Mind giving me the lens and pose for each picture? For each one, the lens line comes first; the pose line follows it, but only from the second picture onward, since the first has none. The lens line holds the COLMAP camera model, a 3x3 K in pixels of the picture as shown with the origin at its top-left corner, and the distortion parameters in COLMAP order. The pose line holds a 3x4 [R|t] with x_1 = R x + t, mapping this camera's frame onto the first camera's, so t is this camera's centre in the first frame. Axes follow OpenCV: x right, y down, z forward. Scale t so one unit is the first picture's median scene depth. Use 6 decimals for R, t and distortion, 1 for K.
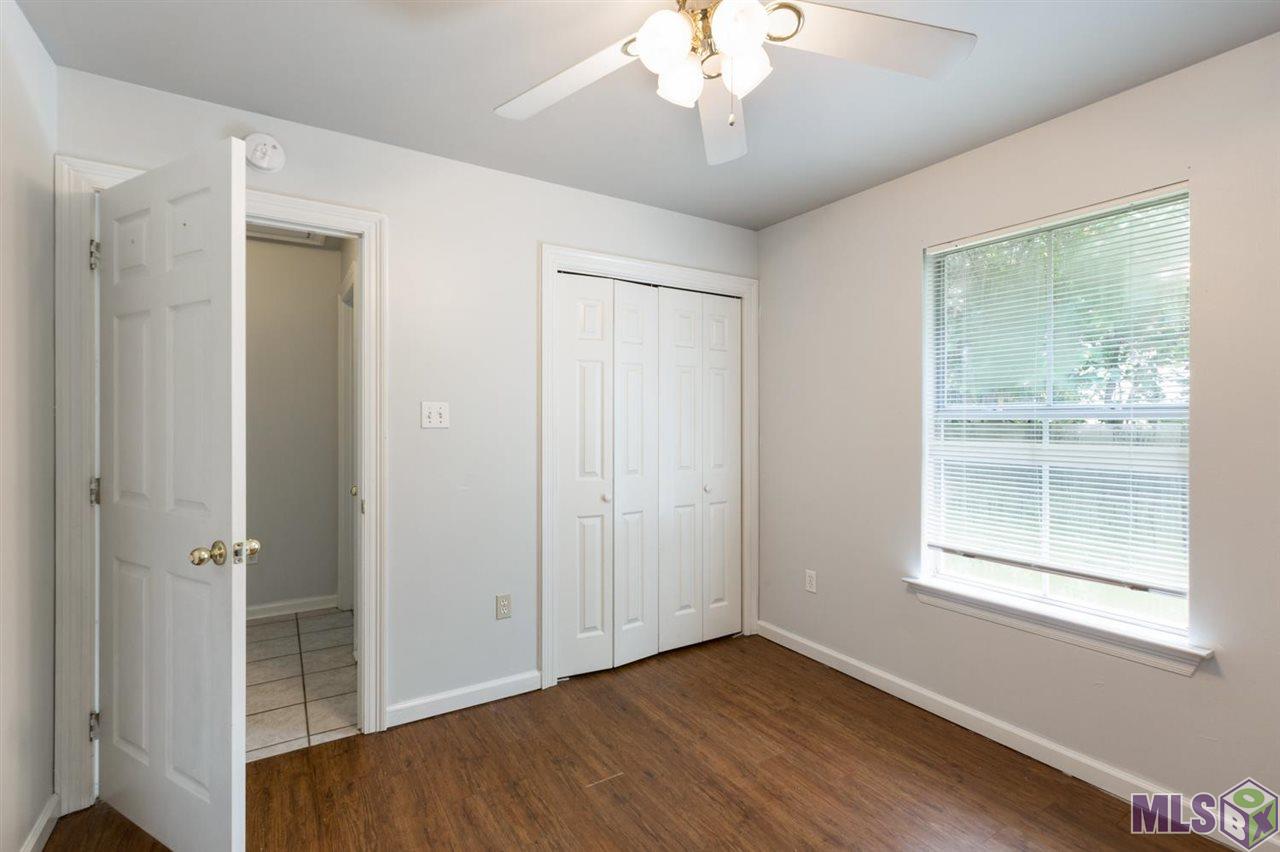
lens RADIAL K [[587.1, 0, 645.8], [0, 587.1, 424.1], [0, 0, 1]] dist [-0.005495, 0.002634]
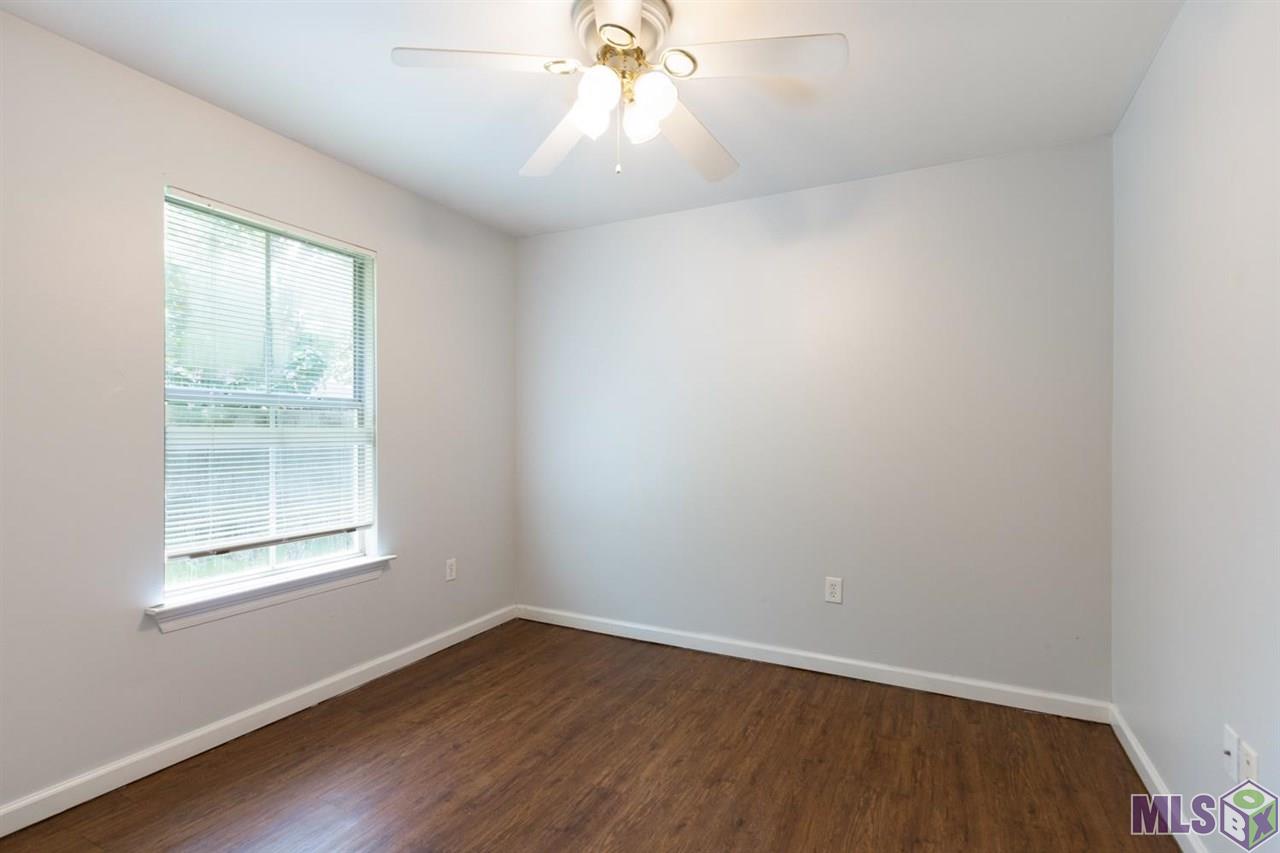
lens RADIAL K [[587.1, 0, 642.4], [0, 587.1, 424.5], [0, 0, 1]] dist [-0.005495, 0.002634]
pose [[-0.490492, -0.000520, 0.871446, -0.593190], [-0.002623, 0.999996, -0.000879, 0.027725], [-0.871442, -0.002717, -0.490491, 0.934679]]
